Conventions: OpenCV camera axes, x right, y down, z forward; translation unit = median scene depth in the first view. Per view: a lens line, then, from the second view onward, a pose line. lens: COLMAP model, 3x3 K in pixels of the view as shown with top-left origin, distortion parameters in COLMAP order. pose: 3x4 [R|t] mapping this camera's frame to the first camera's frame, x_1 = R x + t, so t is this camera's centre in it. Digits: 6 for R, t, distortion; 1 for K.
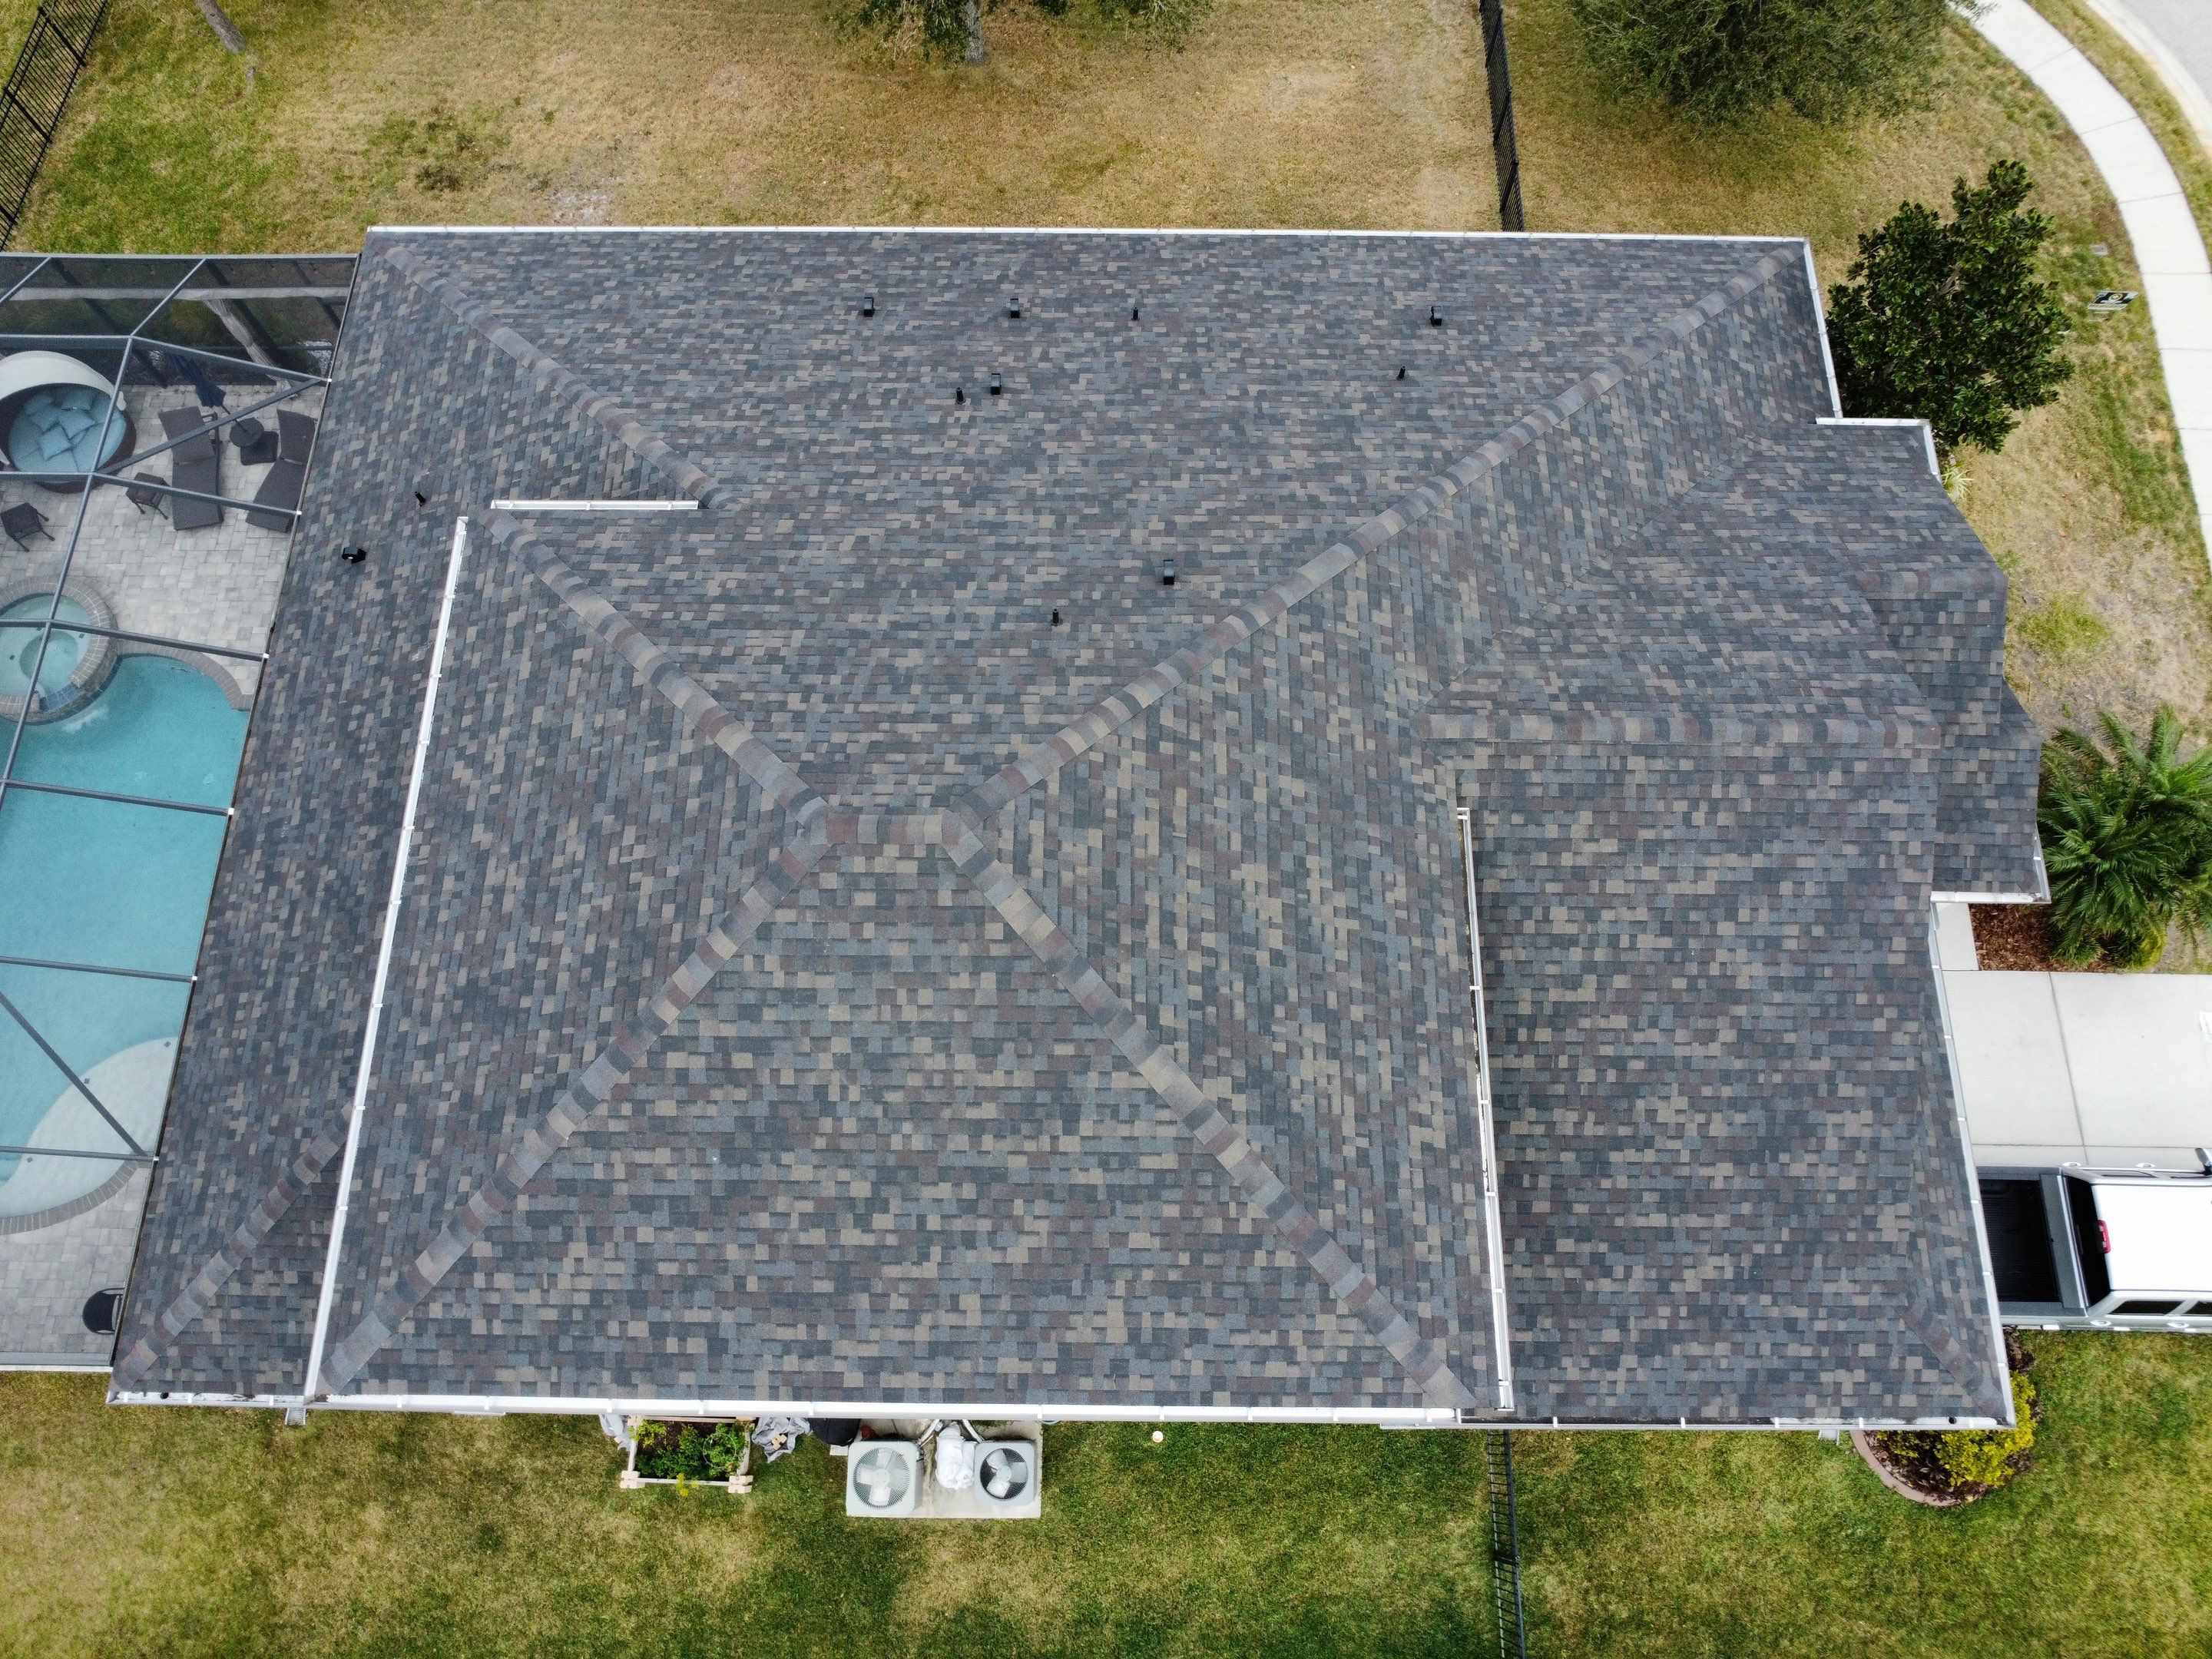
lens RADIAL K [[1591.1, 0, 1098.7], [0, 1591.1, 830.1], [0, 0, 1]] dist [-0.022564, -0.012146]
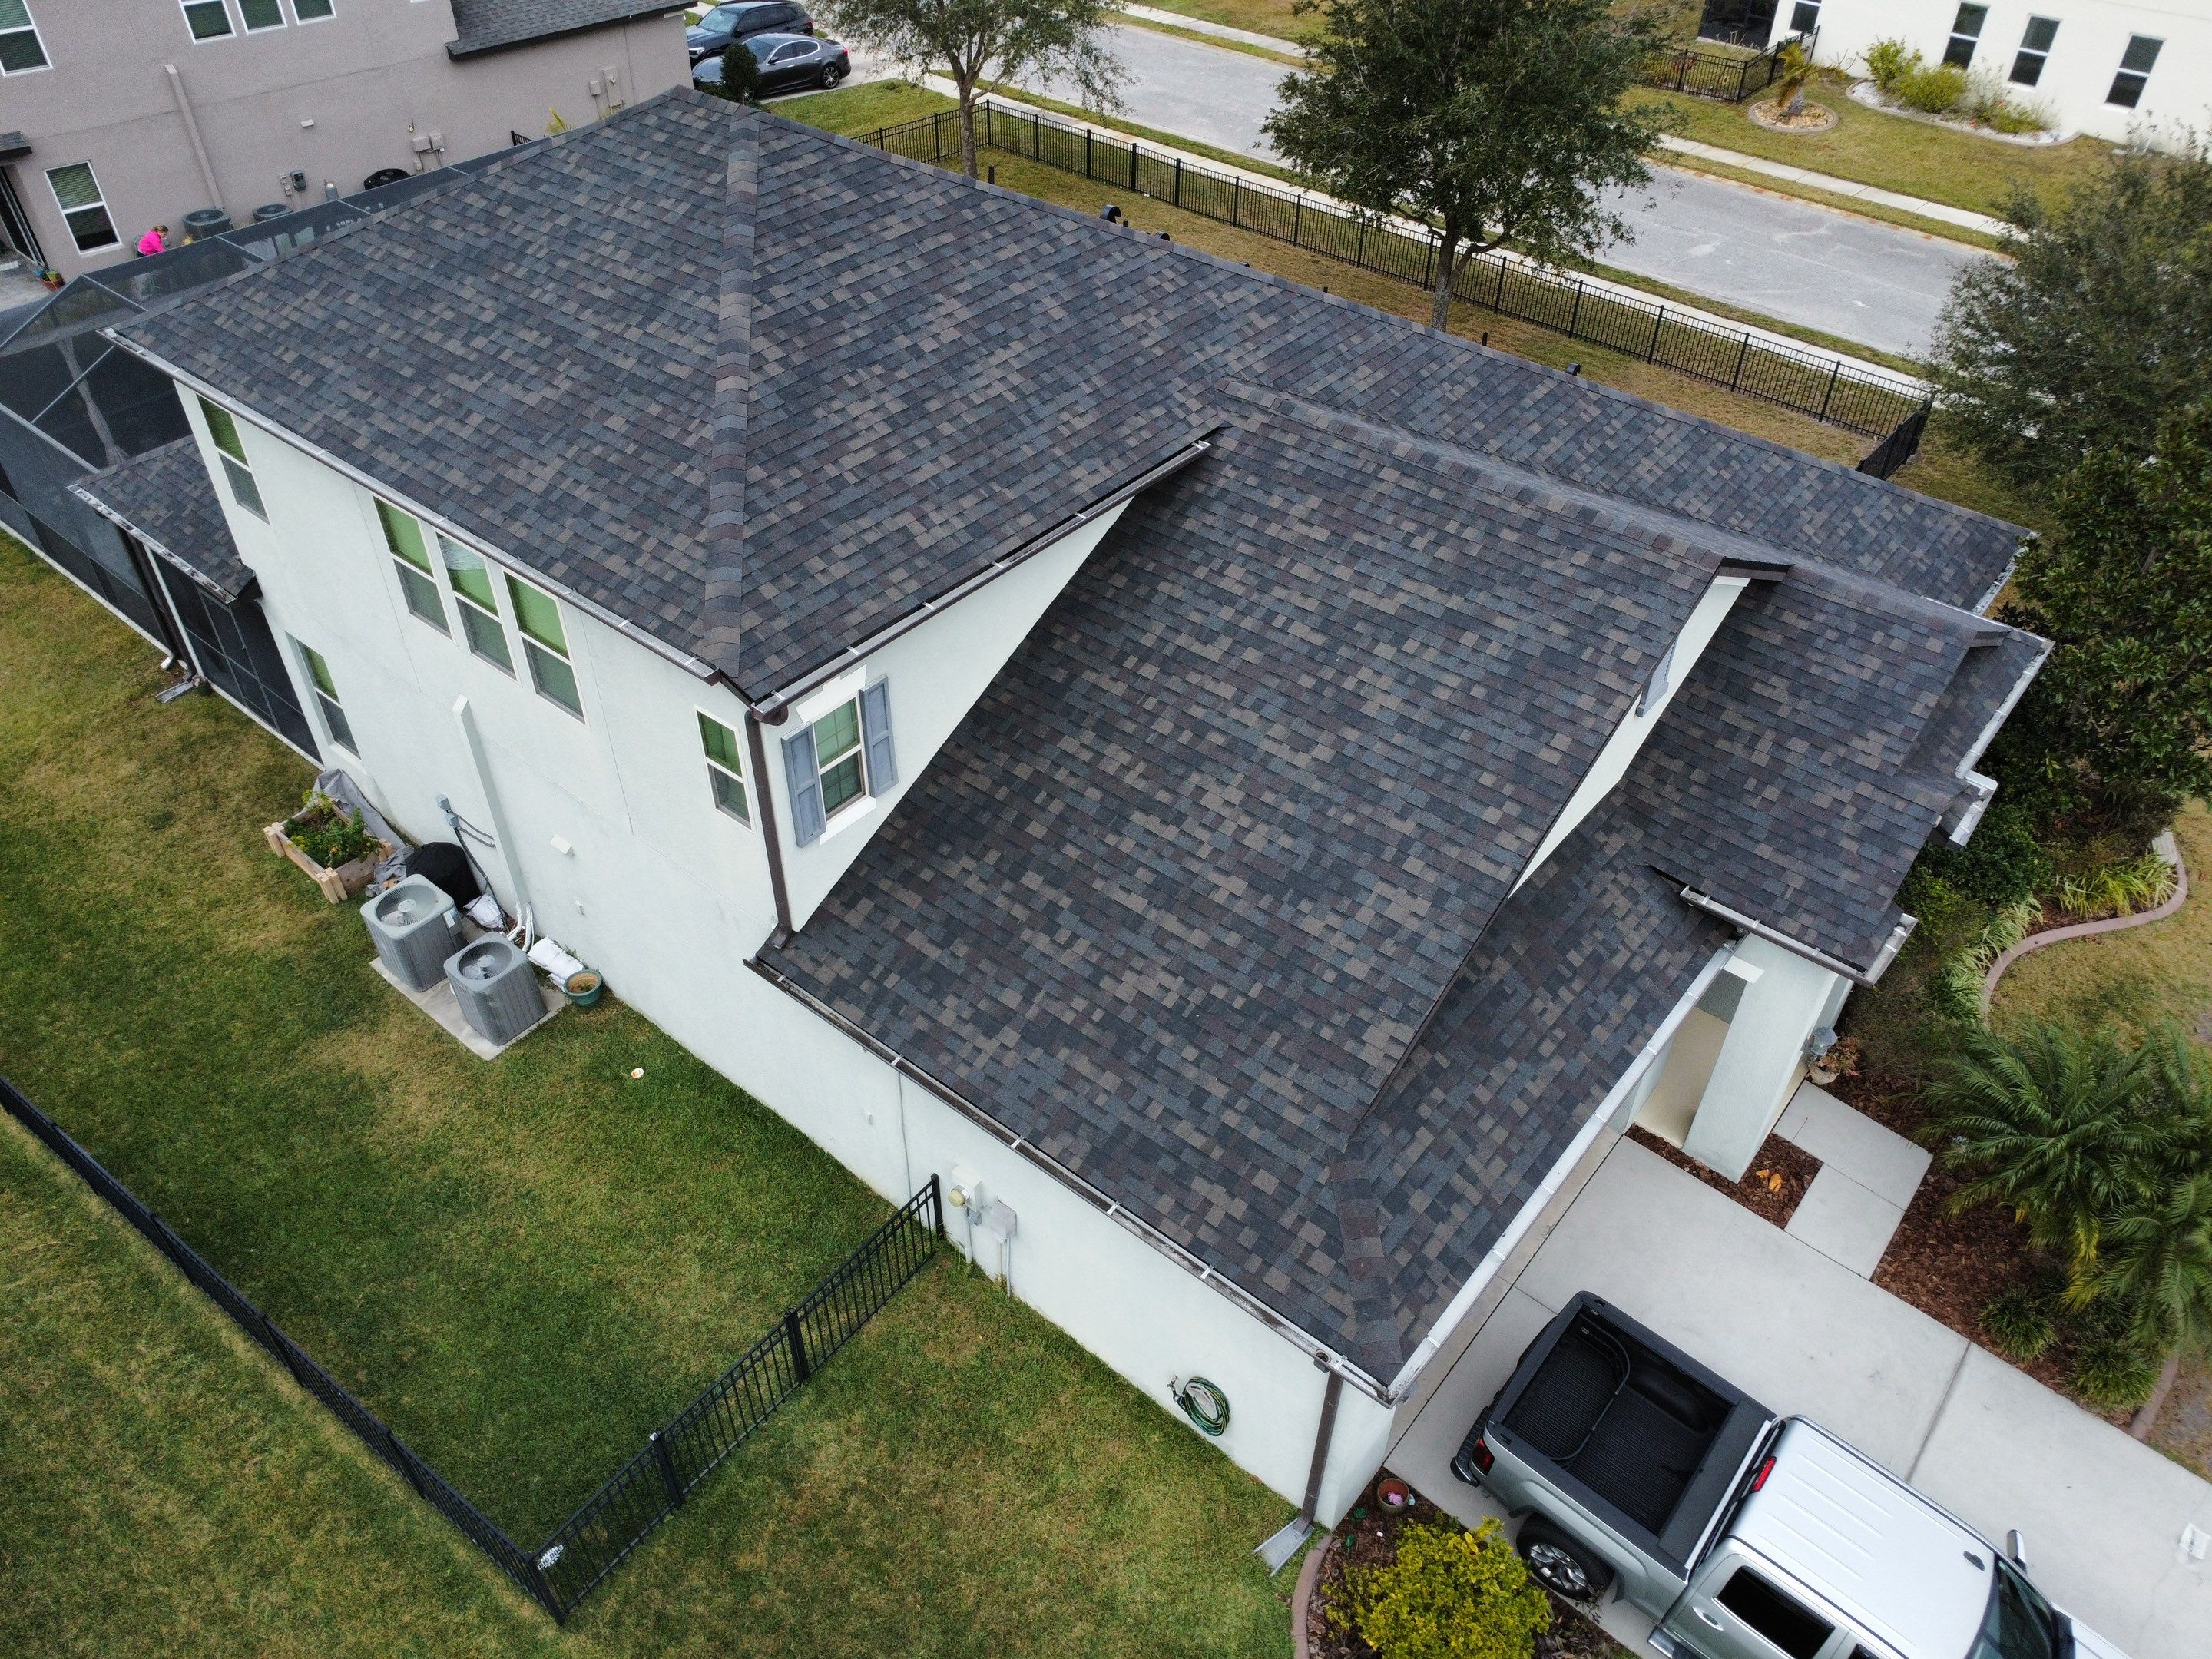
lens RADIAL K [[1591.1, 0, 1100.7], [0, 1591.1, 827.0], [0, 0, 1]] dist [-0.022564, -0.012146]
pose [[0.779042, 0.418748, -0.466630, 0.723396], [-0.590775, 0.739498, -0.322688, 0.505406], [0.209947, 0.527061, 0.823486, 0.312022]]
